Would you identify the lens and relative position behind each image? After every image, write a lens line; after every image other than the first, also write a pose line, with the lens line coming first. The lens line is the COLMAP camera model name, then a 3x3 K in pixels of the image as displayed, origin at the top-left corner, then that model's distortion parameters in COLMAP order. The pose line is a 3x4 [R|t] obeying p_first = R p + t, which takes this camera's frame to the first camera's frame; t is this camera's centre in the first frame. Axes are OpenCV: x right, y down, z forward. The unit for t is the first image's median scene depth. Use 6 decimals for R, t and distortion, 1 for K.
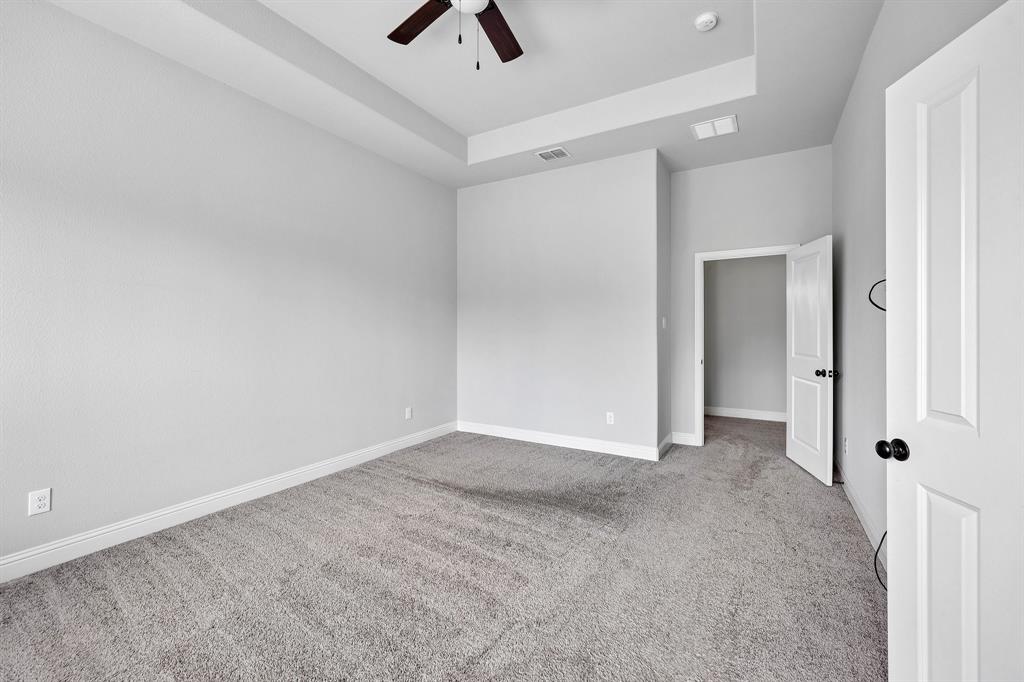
lens RADIAL K [[421.0, 0, 517.0], [0, 421.0, 331.9], [0, 0, 1]] dist [0.001030, -0.000368]
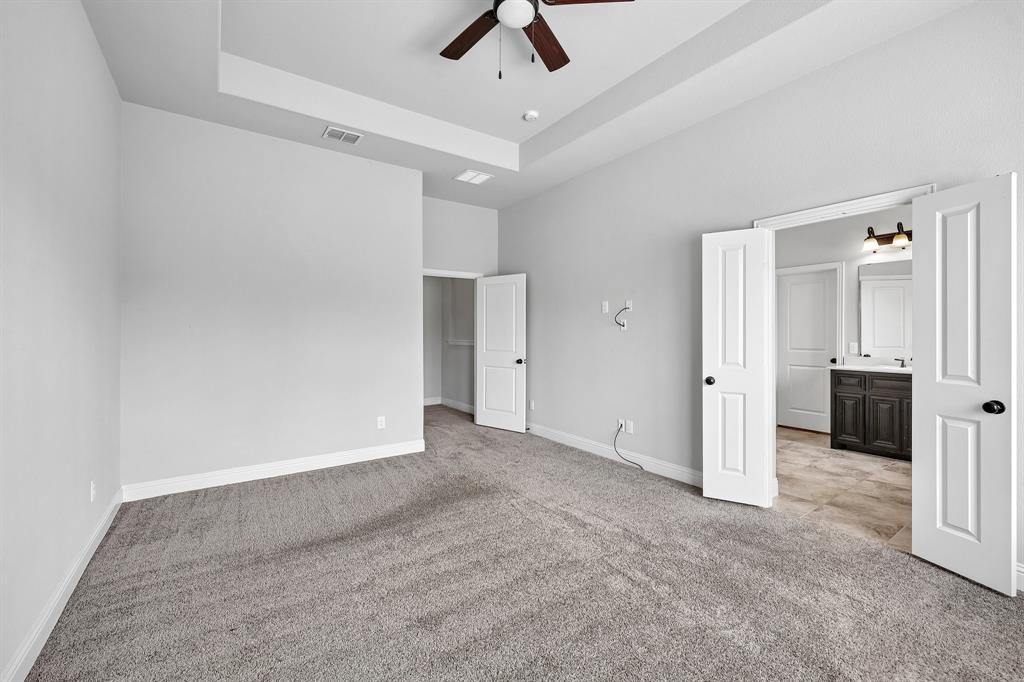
lens RADIAL K [[421.0, 0, 505.4], [0, 421.0, 334.8], [0, 0, 1]] dist [0.001030, -0.000368]
pose [[0.424380, -0.003214, 0.905478, -0.676360], [0.006896, 0.999976, 0.000317, -0.000742], [-0.905458, 0.006110, 0.424392, 0.374997]]
